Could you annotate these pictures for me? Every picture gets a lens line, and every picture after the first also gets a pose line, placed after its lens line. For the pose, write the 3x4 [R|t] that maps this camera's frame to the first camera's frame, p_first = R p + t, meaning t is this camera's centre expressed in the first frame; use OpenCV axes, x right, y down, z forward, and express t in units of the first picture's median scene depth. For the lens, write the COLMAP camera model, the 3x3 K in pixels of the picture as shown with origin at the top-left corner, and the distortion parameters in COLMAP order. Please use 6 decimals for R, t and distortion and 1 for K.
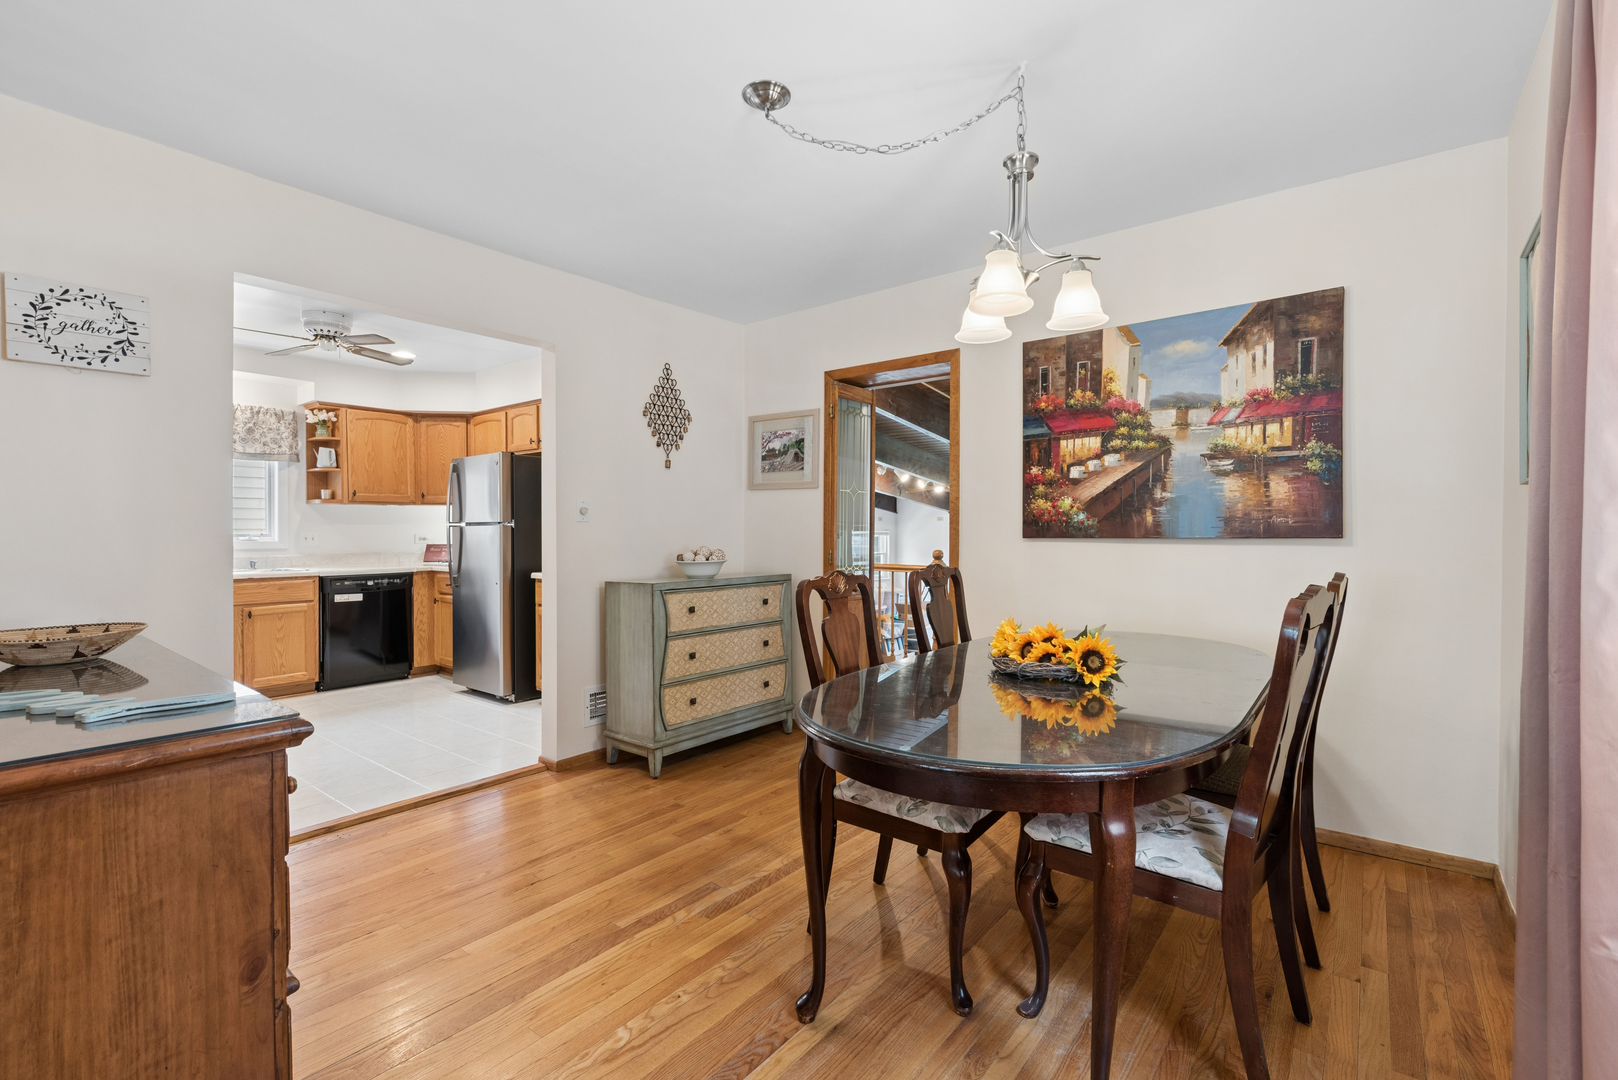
lens RADIAL K [[710.9, 0, 843.2], [0, 710.9, 545.0], [0, 0, 1]] dist [-0.000820, -0.001307]
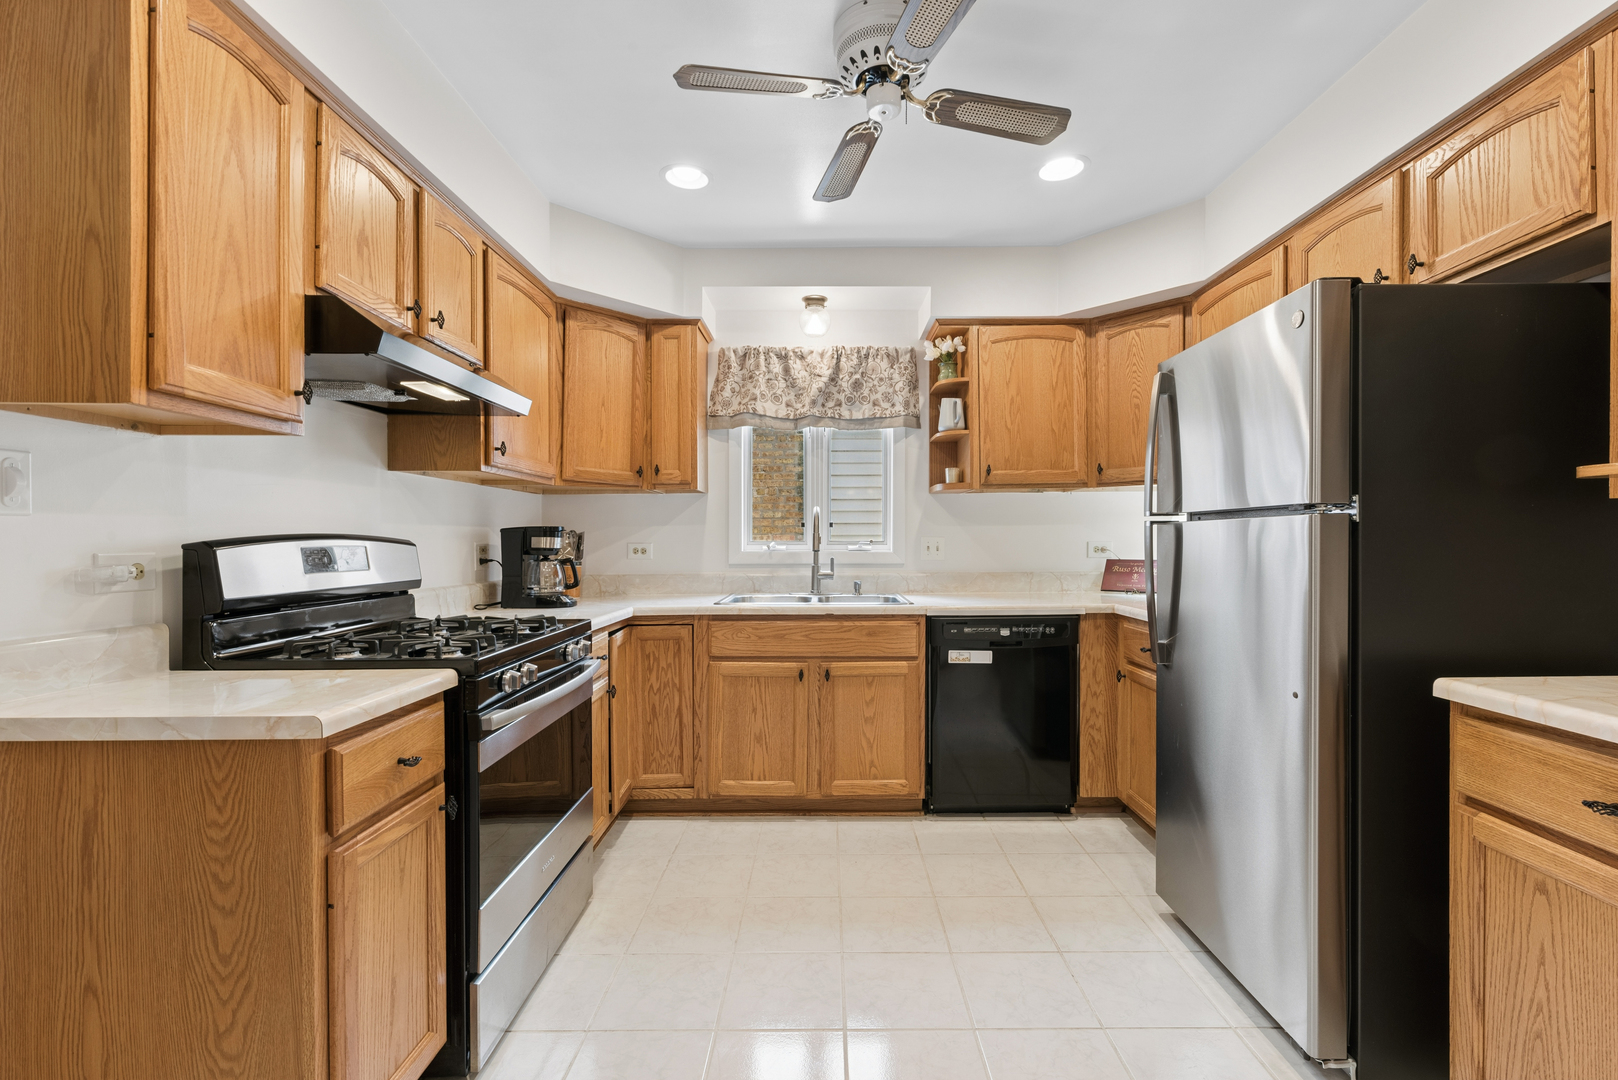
lens RADIAL K [[710.9, 0, 809.7], [0, 710.9, 541.8], [0, 0, 1]] dist [-0.000820, -0.001307]
pose [[0.588154, 0.000928, -0.808749, -0.309789], [-0.010518, 0.999924, -0.006502, -0.009417], [0.808681, 0.012331, 0.588118, 0.549047]]
